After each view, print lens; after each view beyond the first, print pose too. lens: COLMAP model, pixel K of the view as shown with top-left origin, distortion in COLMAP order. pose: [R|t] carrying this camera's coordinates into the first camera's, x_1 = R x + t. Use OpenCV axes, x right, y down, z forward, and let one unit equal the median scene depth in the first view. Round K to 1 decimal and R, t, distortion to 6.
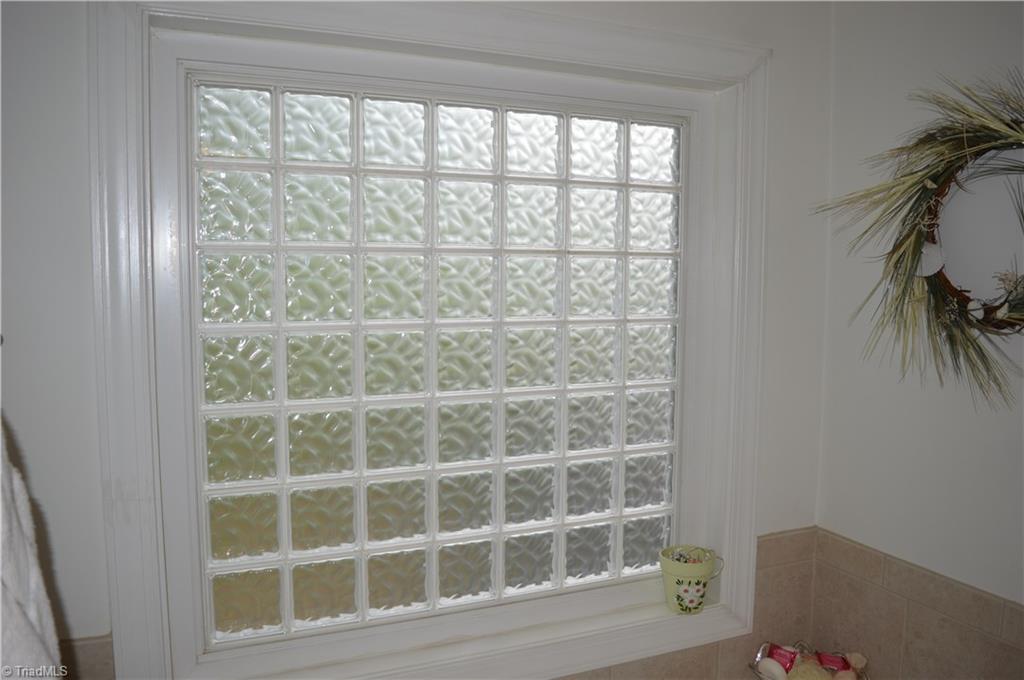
lens RADIAL K [[812.8, 0, 540.9], [0, 812.8, 339.1], [0, 0, 1]] dist [-0.068795, -0.006006]
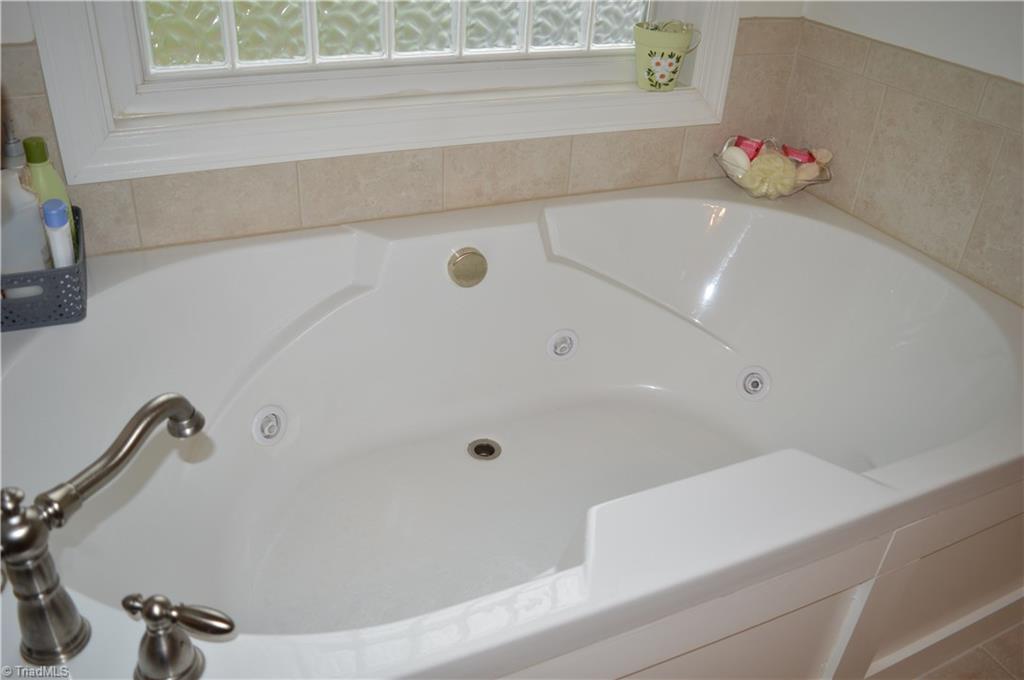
lens RADIAL K [[819.2, 0, 513.8], [0, 819.2, 344.4], [0, 0, 1]] dist [-0.090802, 0.021543]
pose [[0.999179, 0.031891, 0.024969, -0.000605], [-0.039875, 0.882644, 0.468348, 0.155873], [-0.007103, -0.468960, 0.883191, 0.016032]]
